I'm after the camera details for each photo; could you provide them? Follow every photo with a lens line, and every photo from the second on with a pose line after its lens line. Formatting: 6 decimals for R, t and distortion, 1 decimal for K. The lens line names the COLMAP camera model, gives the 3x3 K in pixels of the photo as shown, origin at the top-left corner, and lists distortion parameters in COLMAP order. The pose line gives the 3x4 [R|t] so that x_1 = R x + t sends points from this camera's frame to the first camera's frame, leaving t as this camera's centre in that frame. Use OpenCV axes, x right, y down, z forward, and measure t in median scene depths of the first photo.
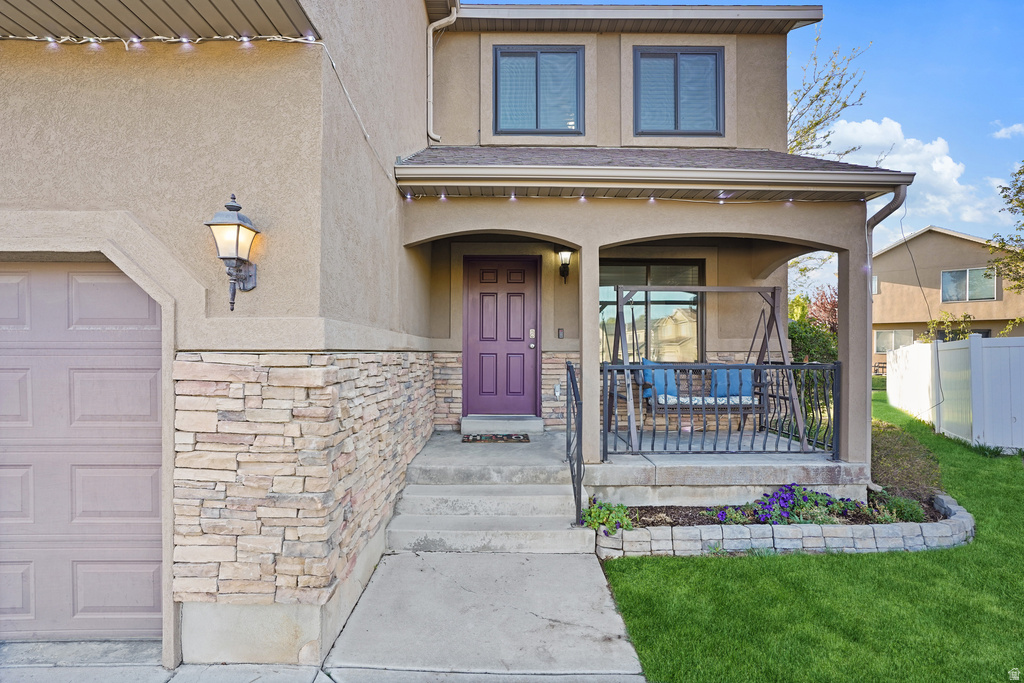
lens RADIAL K [[443.3, 0, 481.5], [0, 443.3, 345.6], [0, 0, 1]] dist [-0.017531, -0.000064]
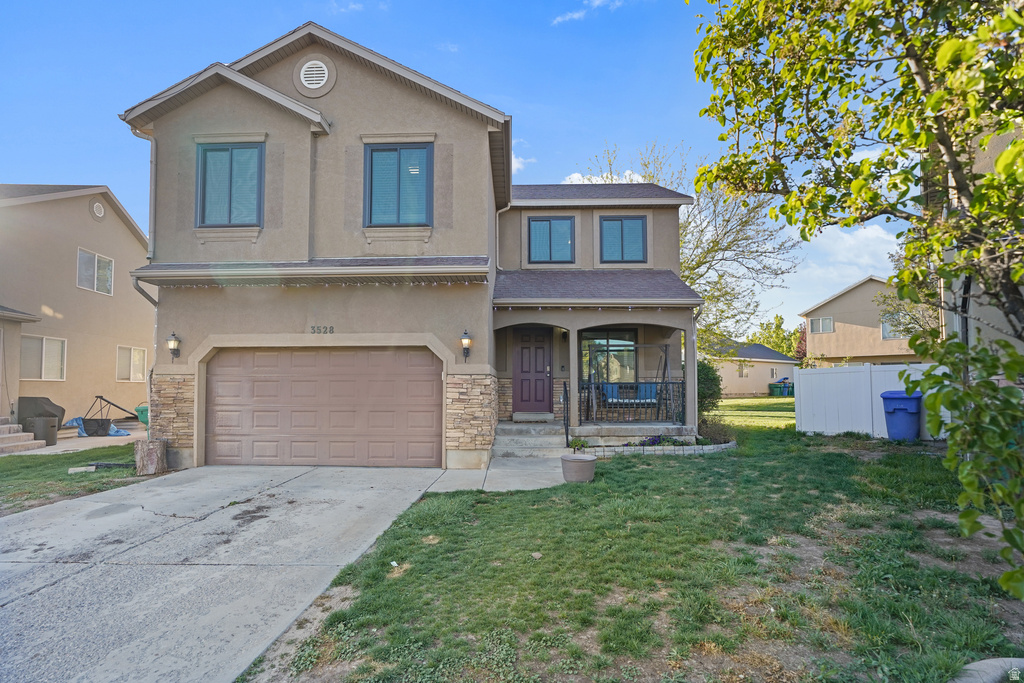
lens RADIAL K [[487.7, 0, 512.2], [0, 487.7, 363.4], [0, 0, 1]] dist [-0.033456, 0.019222]
pose [[0.997886, -0.005054, 0.064785, -0.206352], [0.007367, 0.999342, -0.035517, 0.030067], [-0.064563, 0.035919, 0.997267, -1.331747]]
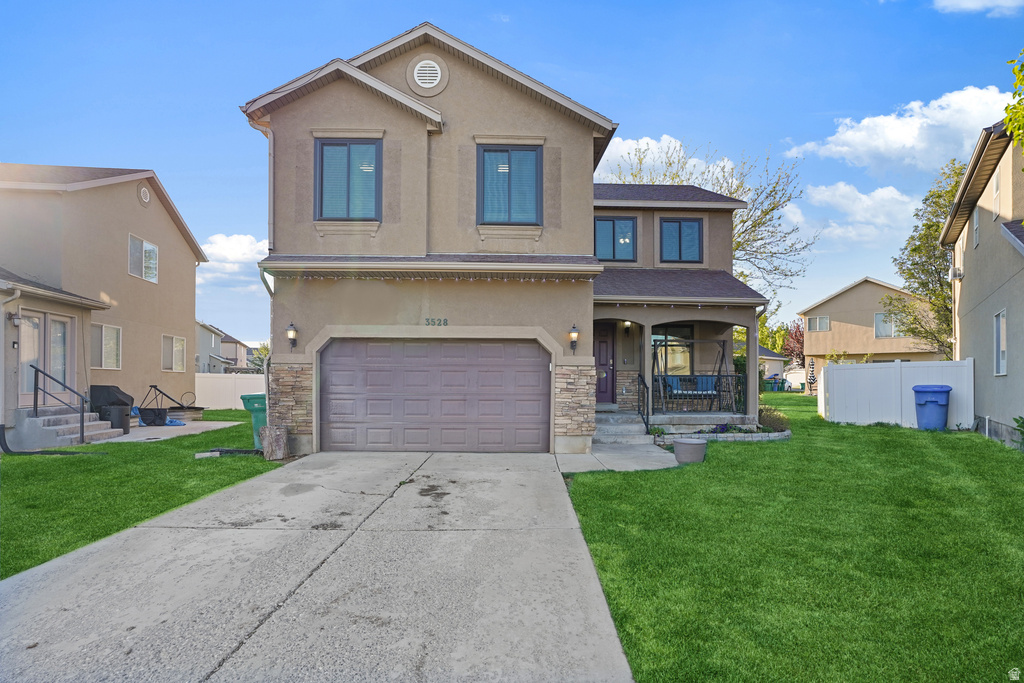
lens RADIAL K [[491.6, 0, 525.6], [0, 491.6, 372.1], [0, 0, 1]] dist [-0.022802, 0.000981]
pose [[0.991316, 0.001316, 0.131495, -0.703329], [-0.000551, 0.999983, -0.005853, 0.041587], [-0.131501, 0.005730, 0.991299, -1.432630]]
